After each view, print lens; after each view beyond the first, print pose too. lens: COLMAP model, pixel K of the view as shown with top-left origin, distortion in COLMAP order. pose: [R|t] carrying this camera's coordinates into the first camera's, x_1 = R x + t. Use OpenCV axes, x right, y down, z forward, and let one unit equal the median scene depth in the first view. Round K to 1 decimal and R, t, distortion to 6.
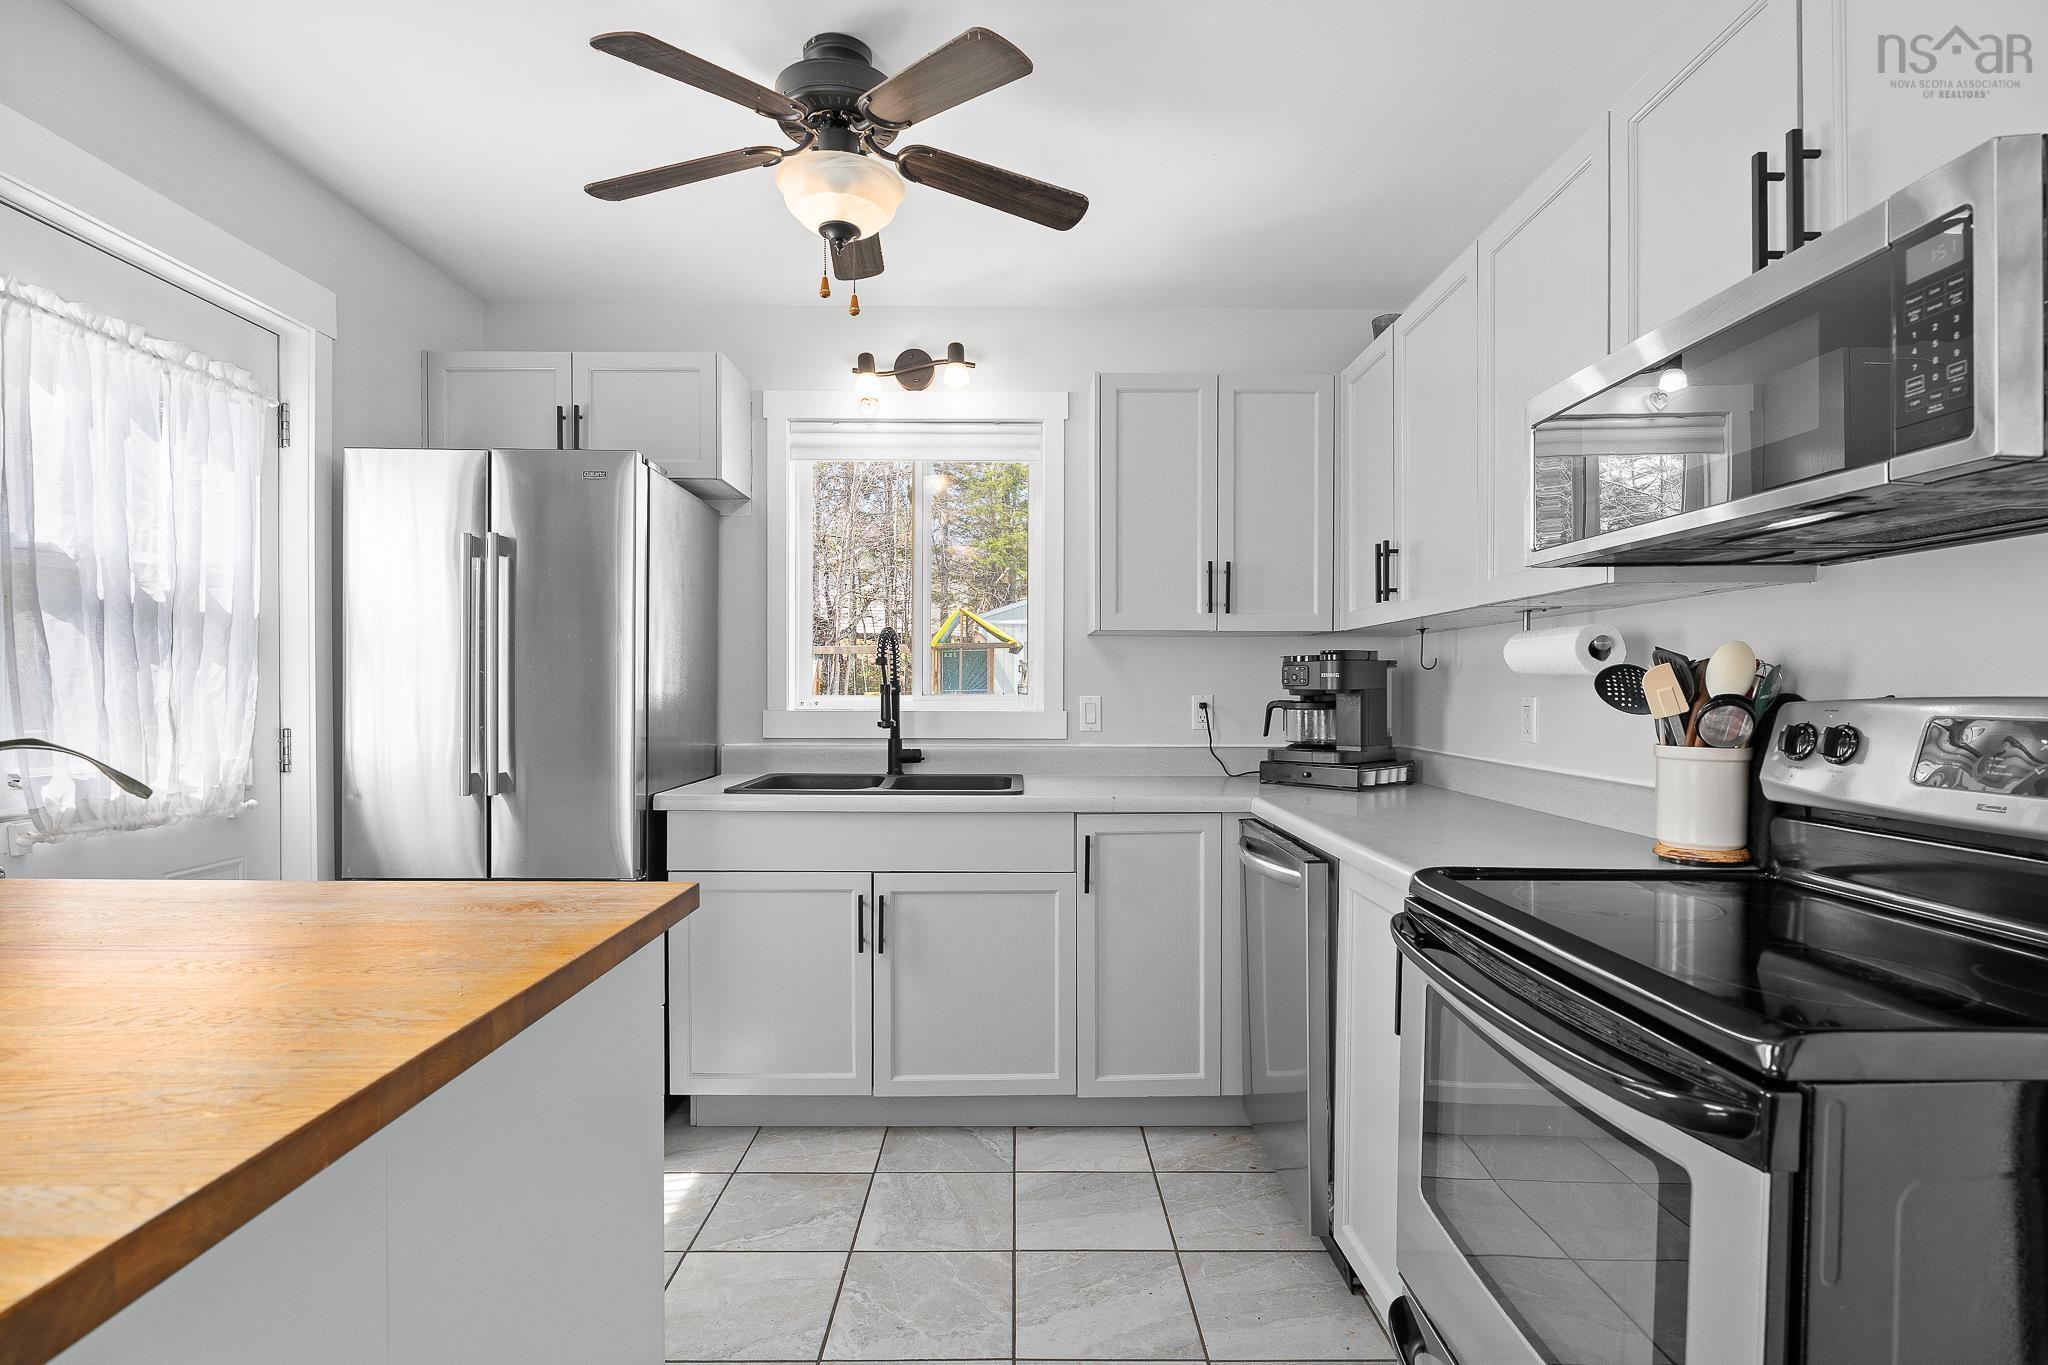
lens RADIAL K [[984.1, 0, 1022.6], [0, 984.1, 692.0], [0, 0, 1]] dist [-0.001023, 0.000166]
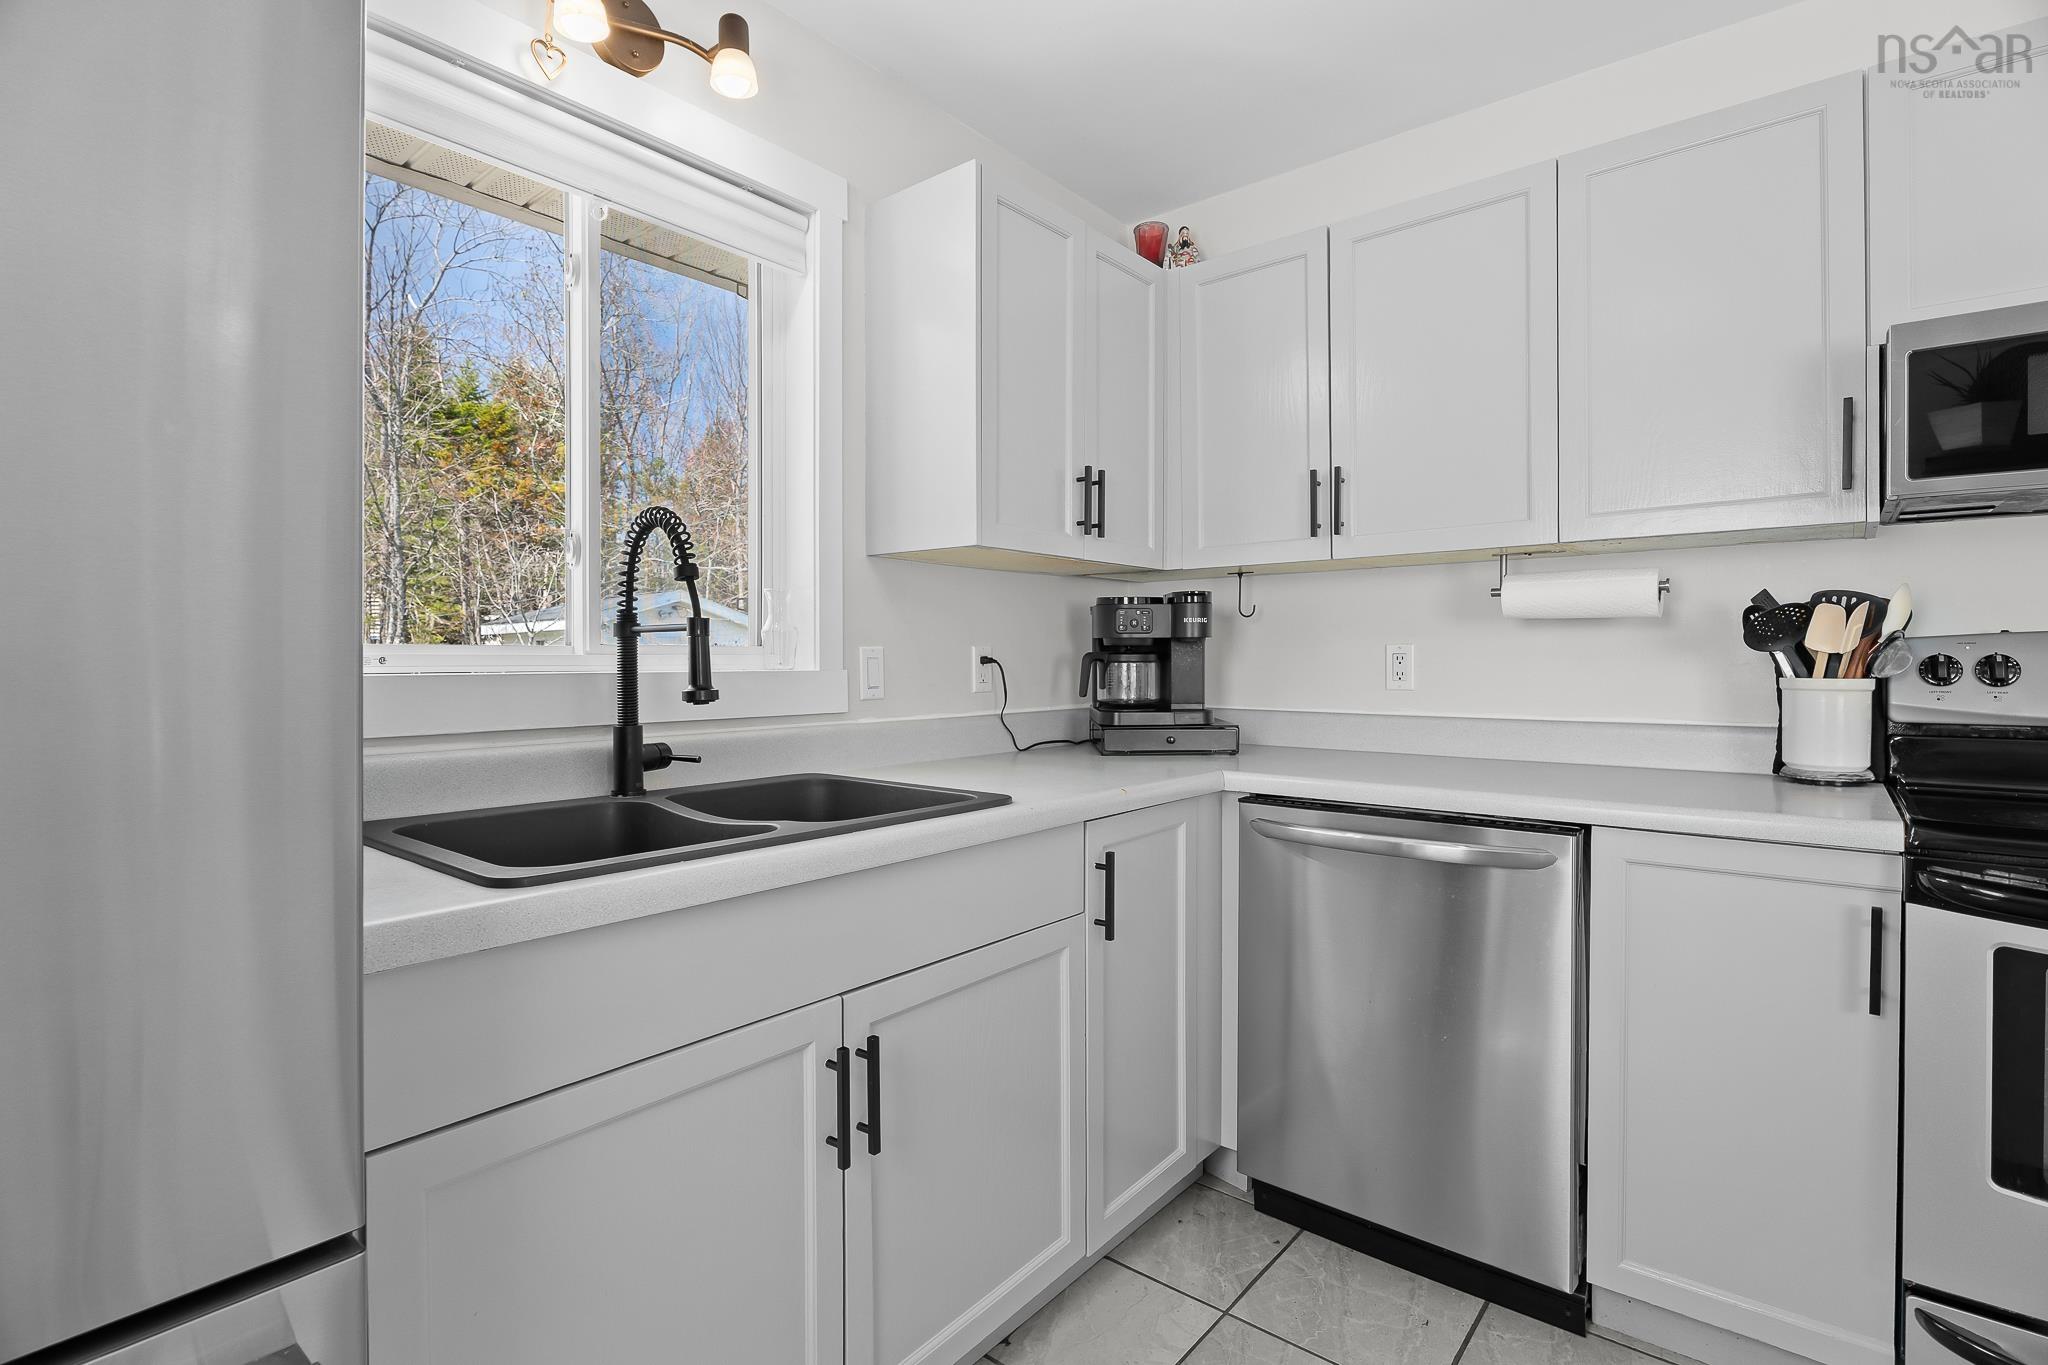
lens RADIAL K [[984.1, 0, 1010.3], [0, 984.1, 655.1], [0, 0, 1]] dist [-0.001023, 0.000166]
pose [[0.642852, 0.000746, 0.765990, -0.416139], [0.004625, 0.999978, -0.004856, 0.015082], [-0.765976, 0.006664, 0.642834, 0.542494]]
